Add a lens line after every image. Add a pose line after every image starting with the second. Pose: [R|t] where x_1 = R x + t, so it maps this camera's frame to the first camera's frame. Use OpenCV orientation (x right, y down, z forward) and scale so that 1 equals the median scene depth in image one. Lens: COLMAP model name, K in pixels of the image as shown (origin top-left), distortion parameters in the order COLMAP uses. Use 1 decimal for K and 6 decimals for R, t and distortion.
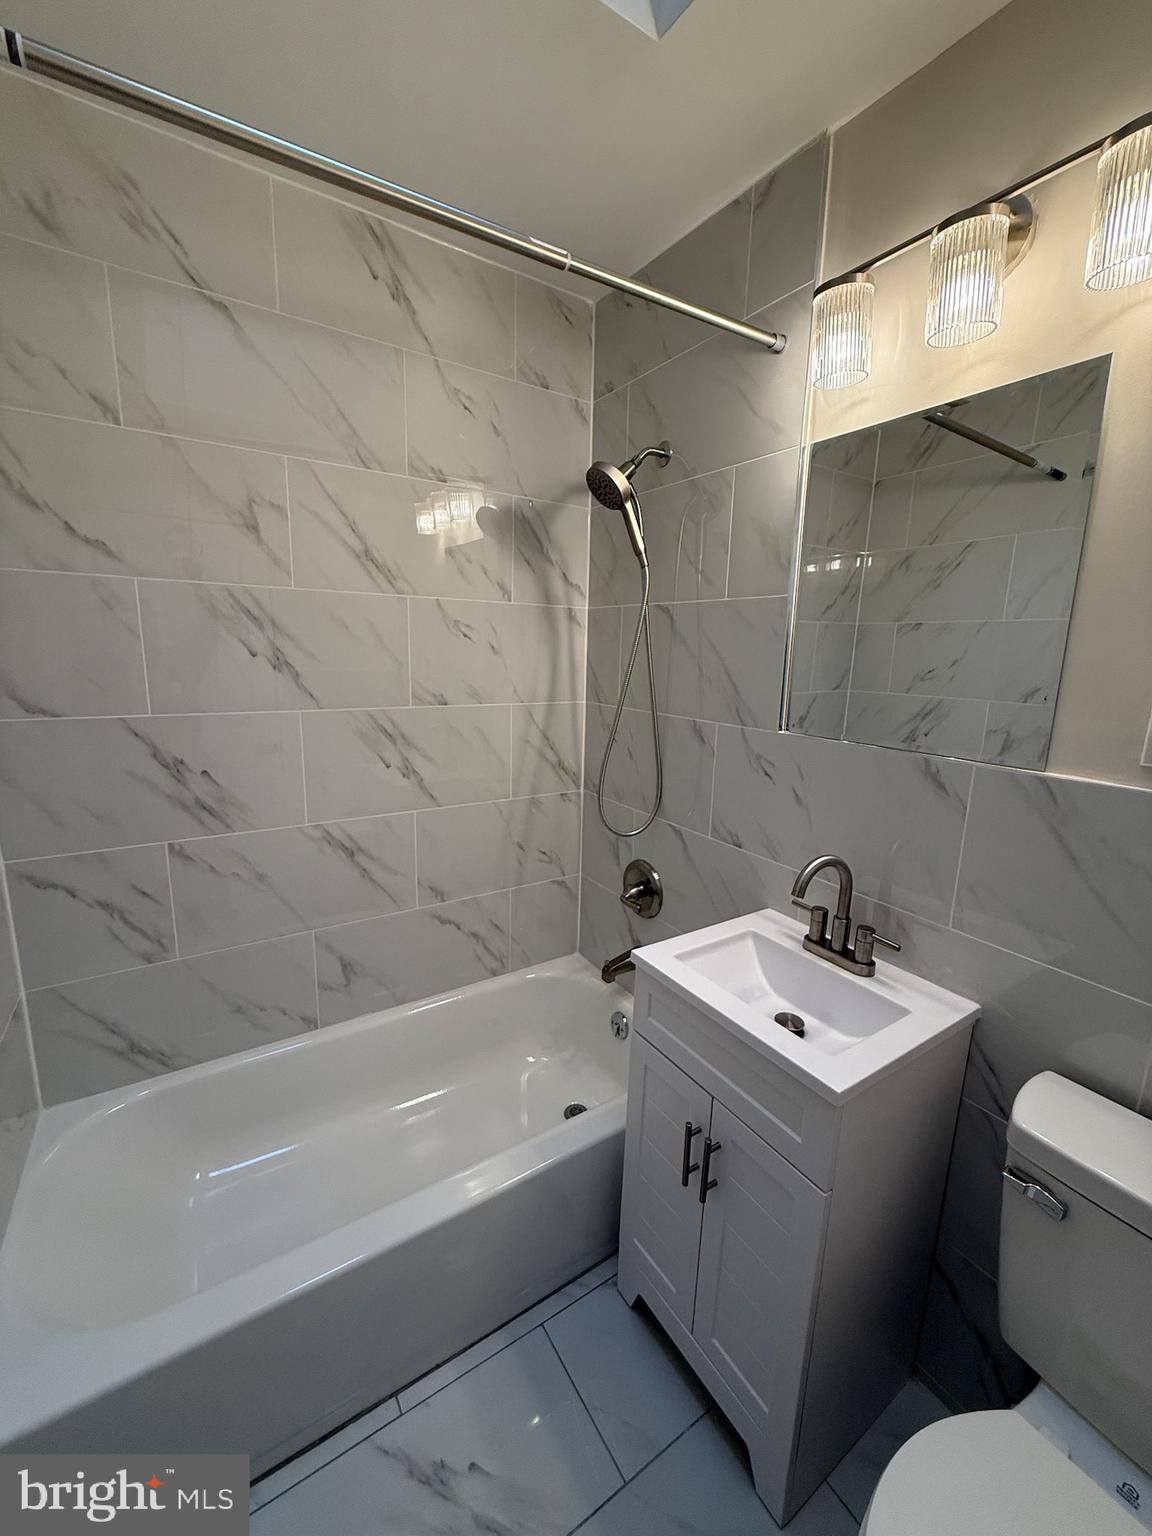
lens RADIAL K [[617.2, 0, 576.0], [0, 617.2, 768.0], [0, 0, 1]] dist [0.000884, 0.000175]
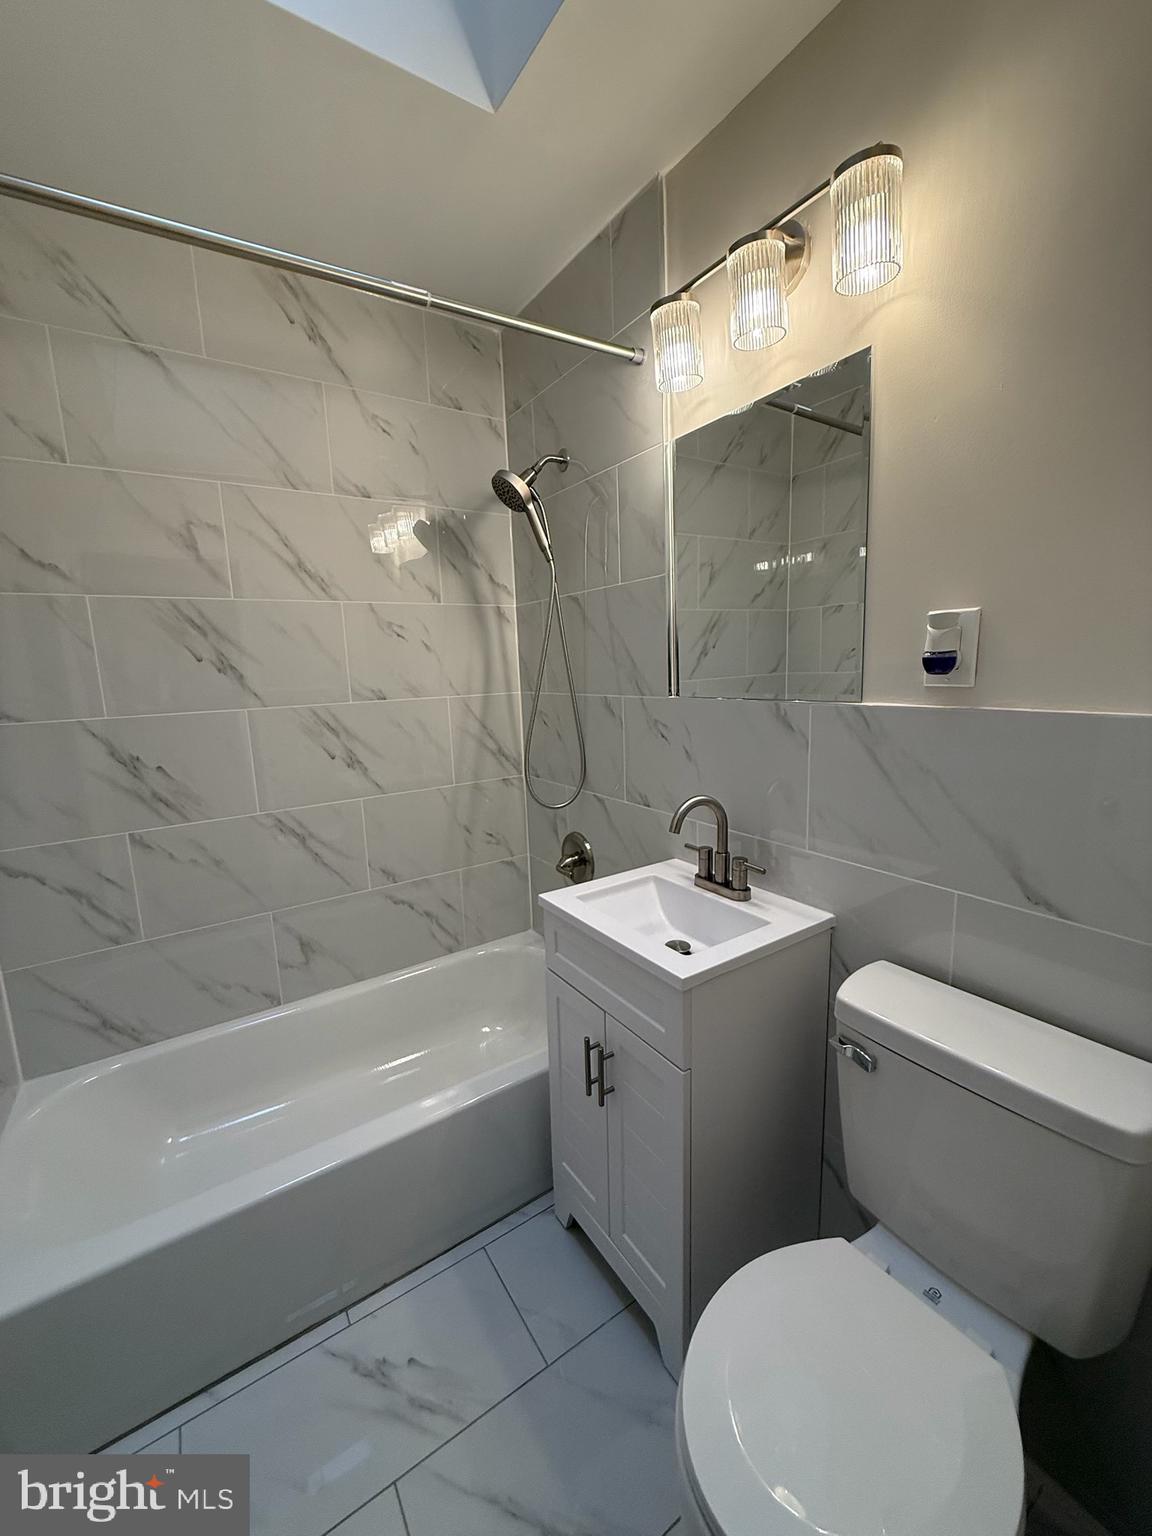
lens RADIAL K [[617.2, 0, 576.0], [0, 617.2, 768.0], [0, 0, 1]] dist [0.000884, 0.000175]
pose [[0.998034, -0.062667, -0.001085, 0.147417], [0.062608, 0.997598, -0.029627, 0.088023], [0.002939, 0.029501, 0.999560, -0.106251]]
